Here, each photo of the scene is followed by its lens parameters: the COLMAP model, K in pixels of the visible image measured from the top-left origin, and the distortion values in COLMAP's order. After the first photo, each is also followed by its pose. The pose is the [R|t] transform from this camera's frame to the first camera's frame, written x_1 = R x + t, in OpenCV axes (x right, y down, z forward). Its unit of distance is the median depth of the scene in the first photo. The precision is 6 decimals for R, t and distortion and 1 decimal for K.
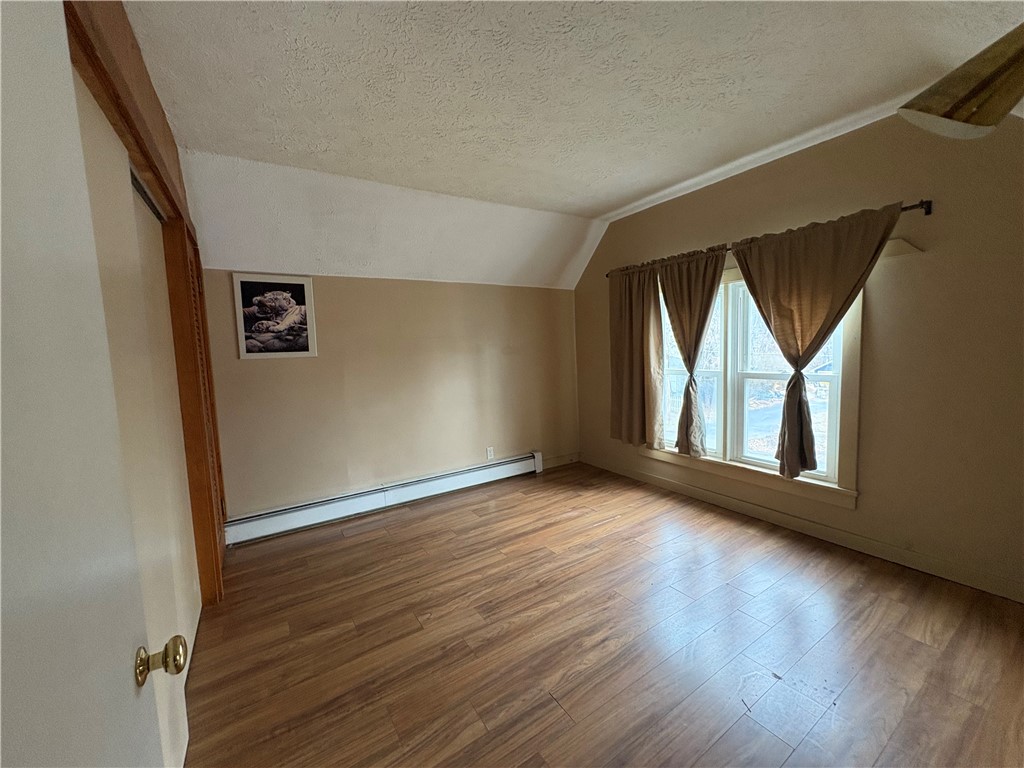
lens RADIAL K [[404.7, 0, 514.6], [0, 404.7, 381.1], [0, 0, 1]] dist [0.000983, 0.000089]
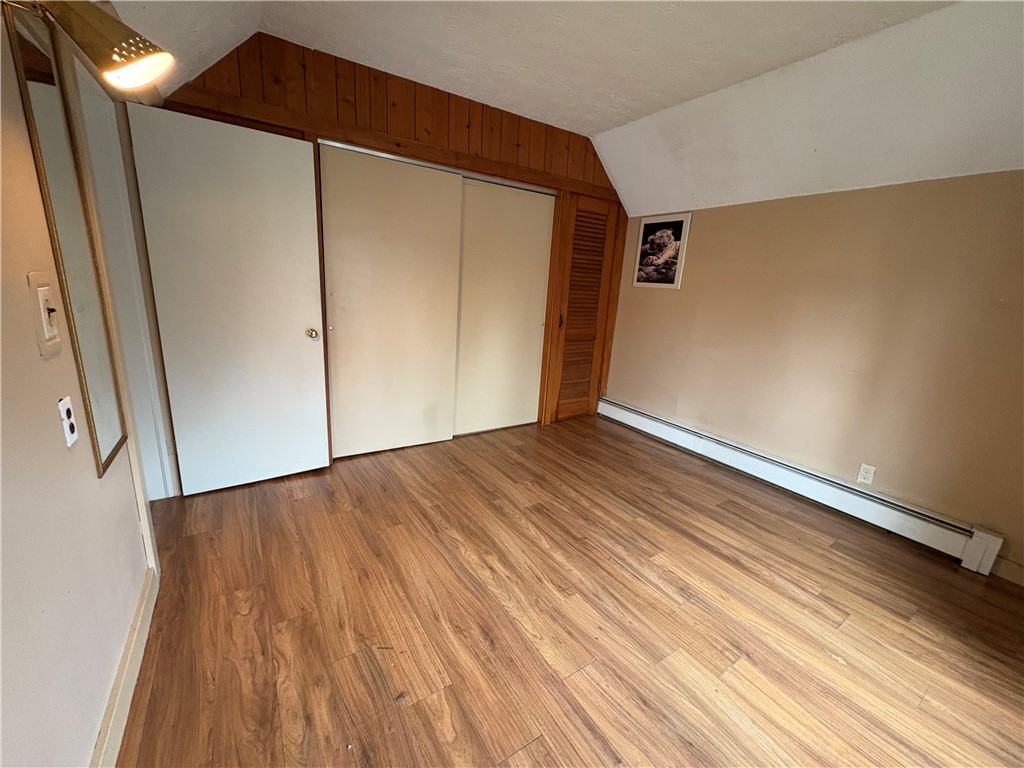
lens RADIAL K [[404.7, 0, 512.4], [0, 404.7, 381.3], [0, 0, 1]] dist [0.000983, 0.000089]
pose [[0.014685, 0.274499, -0.961475, 0.645573], [-0.148868, 0.951462, 0.269366, -0.054337], [0.988748, 0.139178, 0.054836, 0.560605]]
